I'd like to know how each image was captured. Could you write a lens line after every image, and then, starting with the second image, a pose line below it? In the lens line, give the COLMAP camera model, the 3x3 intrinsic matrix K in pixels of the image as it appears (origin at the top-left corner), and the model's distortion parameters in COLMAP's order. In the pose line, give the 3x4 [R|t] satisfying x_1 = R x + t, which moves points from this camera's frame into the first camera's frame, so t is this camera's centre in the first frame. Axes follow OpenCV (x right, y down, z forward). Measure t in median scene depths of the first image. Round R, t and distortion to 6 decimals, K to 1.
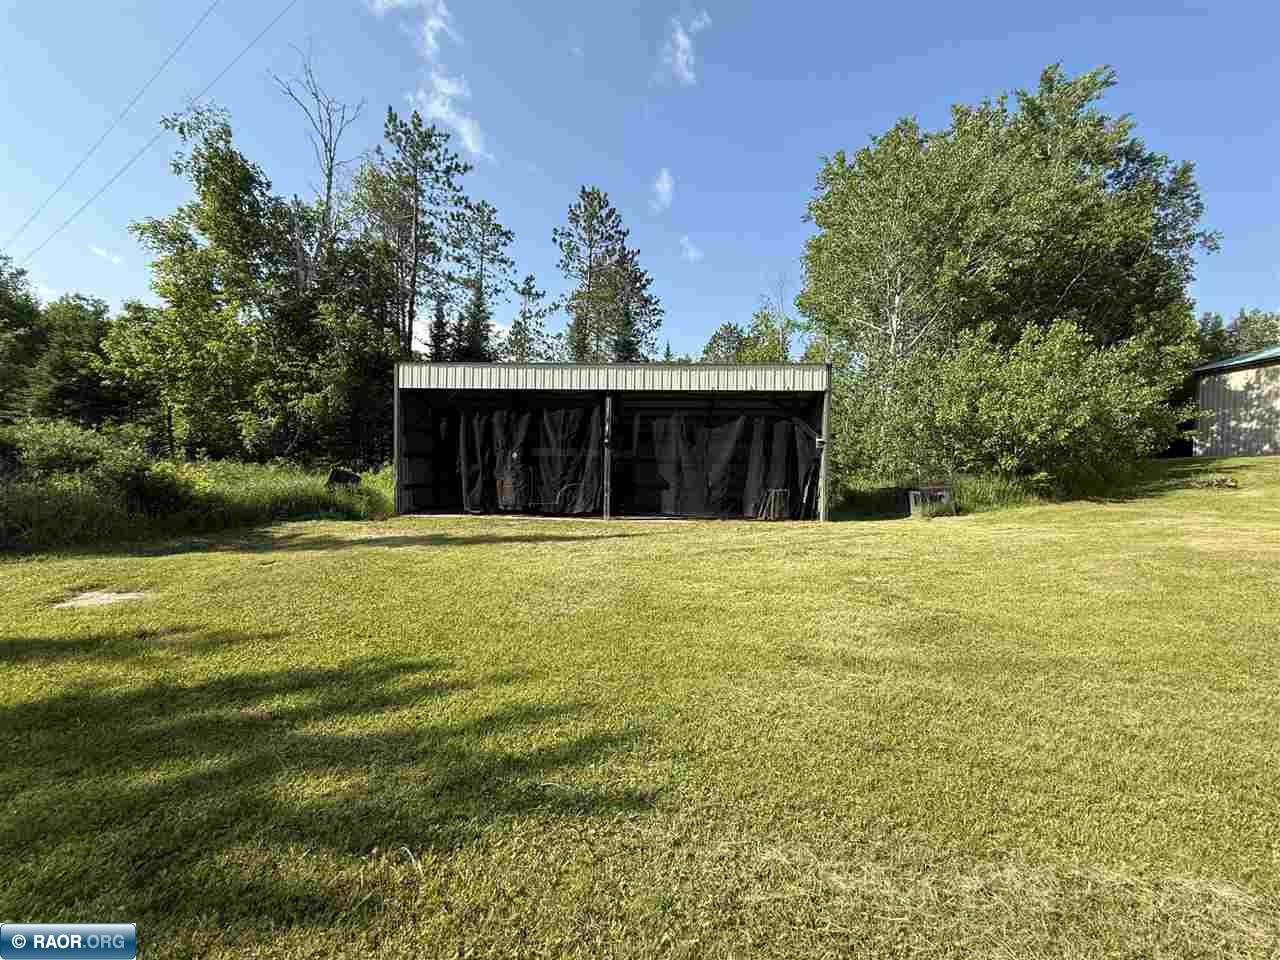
lens RADIAL K [[521.5, 0, 641.3], [0, 521.5, 474.9], [0, 0, 1]] dist [0.001254, 0.000171]
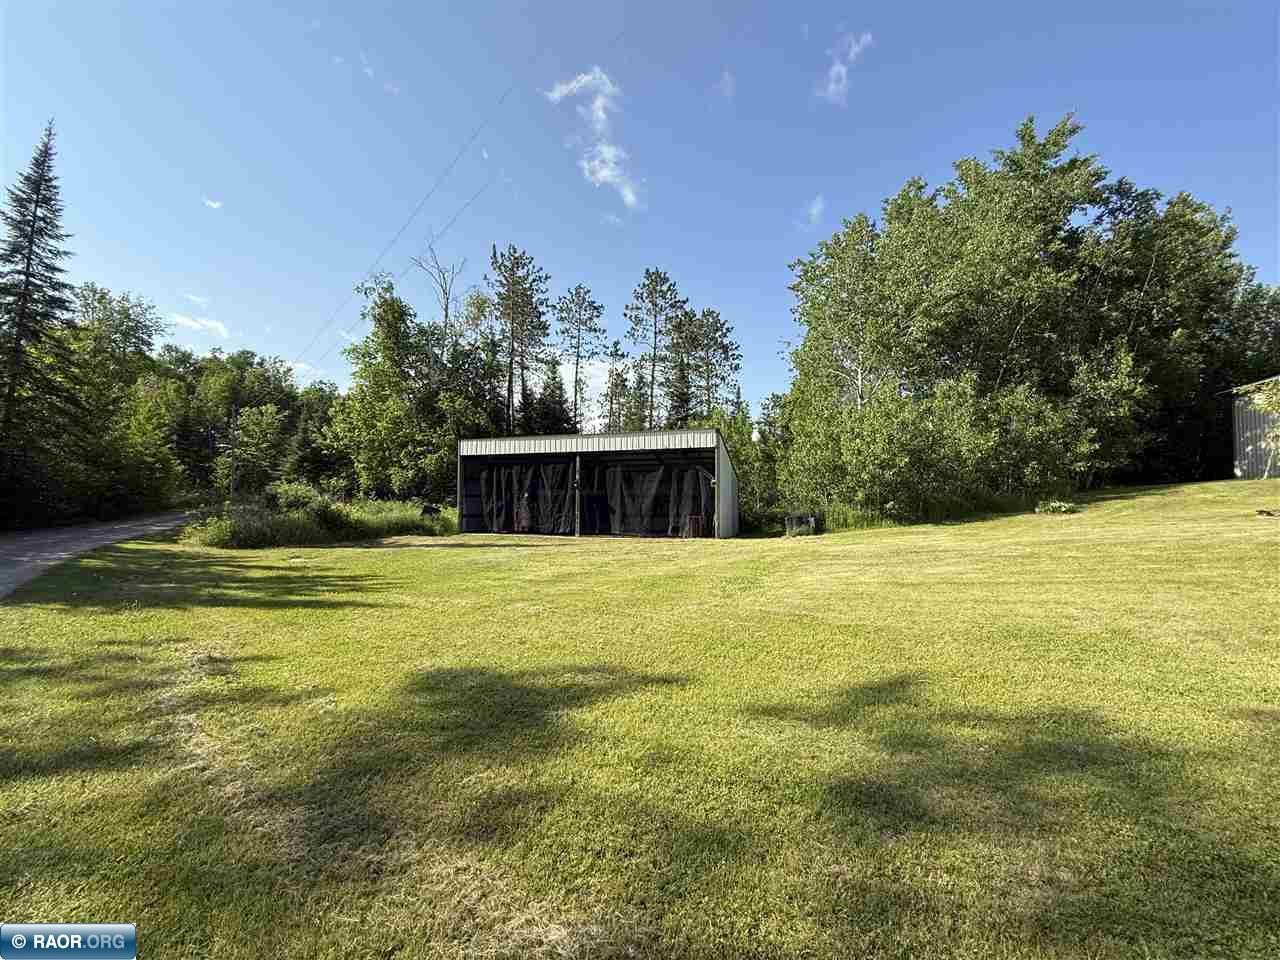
lens RADIAL K [[521.5, 0, 641.3], [0, 521.5, 474.9], [0, 0, 1]] dist [0.001254, 0.000171]
pose [[0.961704, -0.026789, -0.272777, 0.344074], [0.011566, 0.998292, -0.057262, -0.003504], [0.273846, 0.051914, 0.960372, -0.267396]]
